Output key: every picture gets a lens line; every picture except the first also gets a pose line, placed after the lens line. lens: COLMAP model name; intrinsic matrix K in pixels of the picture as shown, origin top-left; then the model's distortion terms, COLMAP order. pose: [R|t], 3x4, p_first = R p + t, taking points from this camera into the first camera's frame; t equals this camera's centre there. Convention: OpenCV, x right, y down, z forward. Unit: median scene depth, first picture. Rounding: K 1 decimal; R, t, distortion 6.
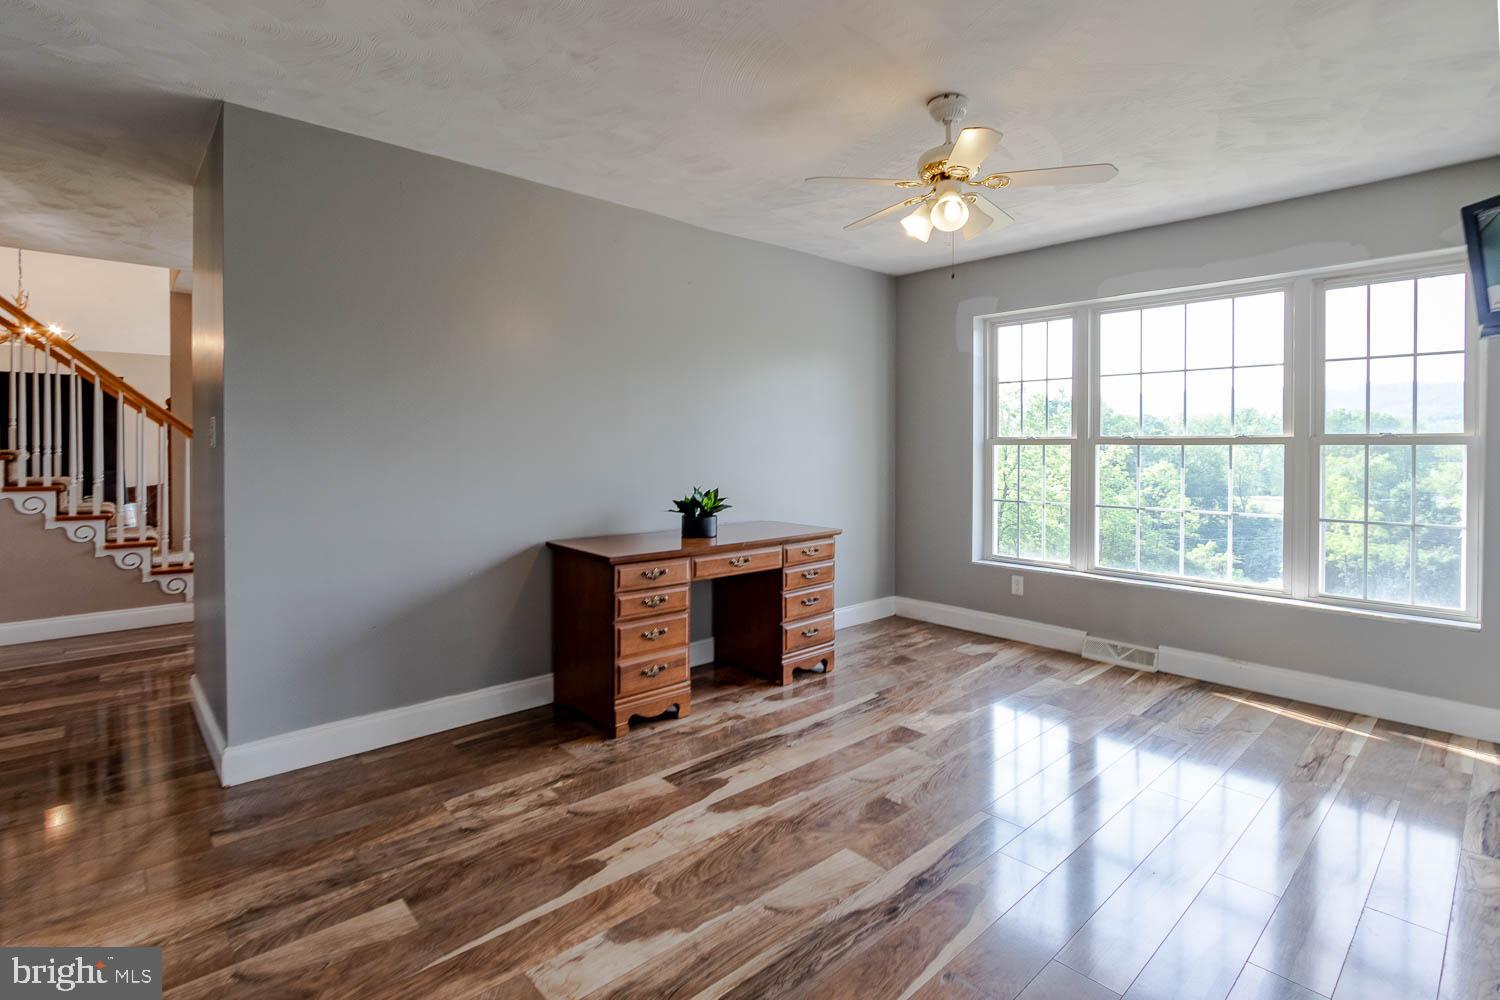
lens RADIAL K [[739.1, 0, 749.6], [0, 739.1, 446.8], [0, 0, 1]] dist [-0.016102, 0.001084]
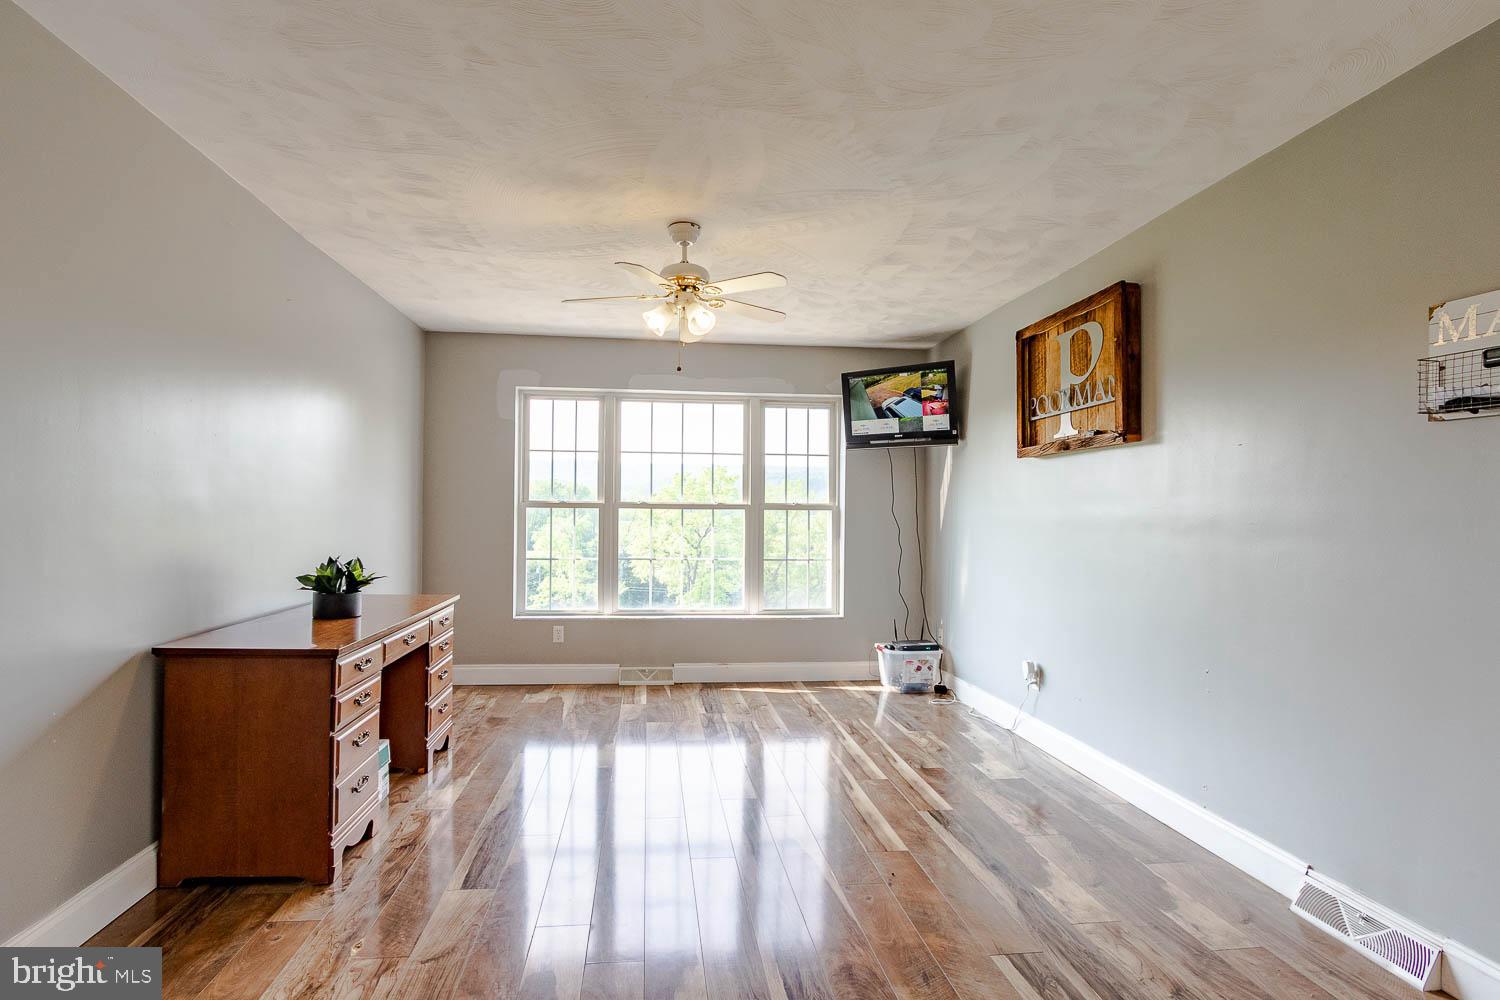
lens RADIAL K [[722.0, 0, 764.0], [0, 722.0, 487.8], [0, 0, 1]] dist [-0.016952, 0.000866]
pose [[0.562037, 0.031343, 0.826518, -0.438310], [-0.006213, 0.999414, -0.033675, 0.002393], [-0.827089, 0.013791, 0.561902, 0.155712]]
